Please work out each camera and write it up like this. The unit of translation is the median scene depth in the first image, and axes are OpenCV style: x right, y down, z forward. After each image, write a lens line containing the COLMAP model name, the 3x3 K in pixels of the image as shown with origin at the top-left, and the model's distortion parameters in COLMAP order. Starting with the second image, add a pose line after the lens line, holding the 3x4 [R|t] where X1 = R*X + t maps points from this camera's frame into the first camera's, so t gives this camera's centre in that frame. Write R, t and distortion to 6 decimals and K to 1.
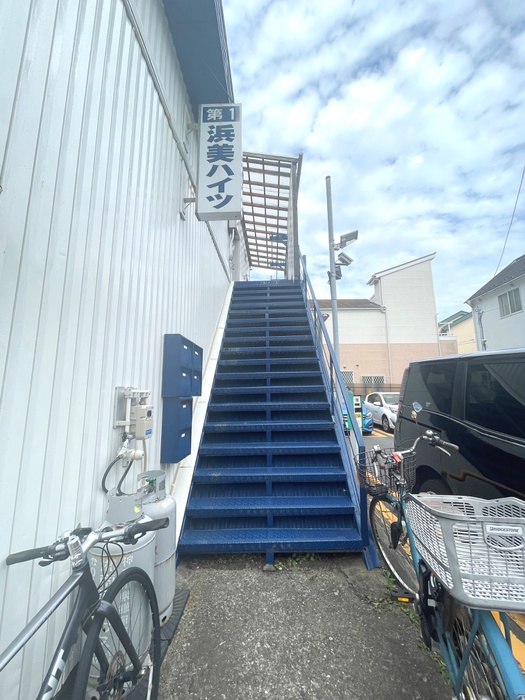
lens RADIAL K [[282.2, 0, 269.1], [0, 282.2, 349.6], [0, 0, 1]] dist [-0.000587, 0.000018]
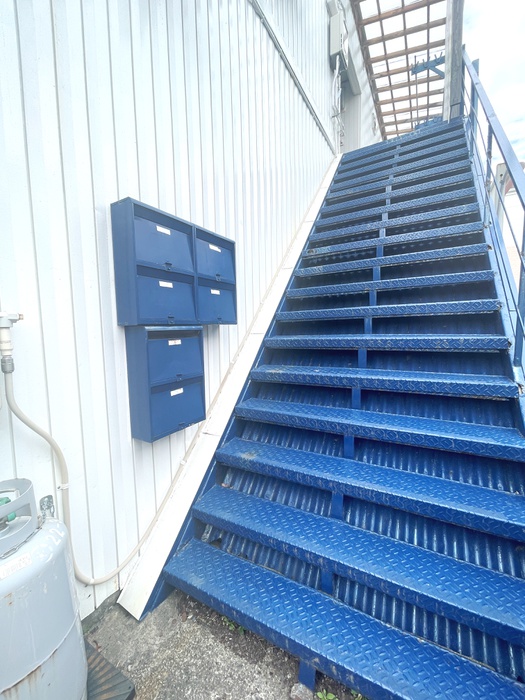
lens RADIAL K [[282.2, 0, 269.1], [0, 282.2, 349.6], [0, 0, 1]] dist [-0.000587, 0.000018]
pose [[0.880990, 0.031361, -0.472095, 0.094967], [0.085118, 0.971016, 0.223347, 0.080935], [0.465416, -0.236950, 0.852785, 0.460086]]
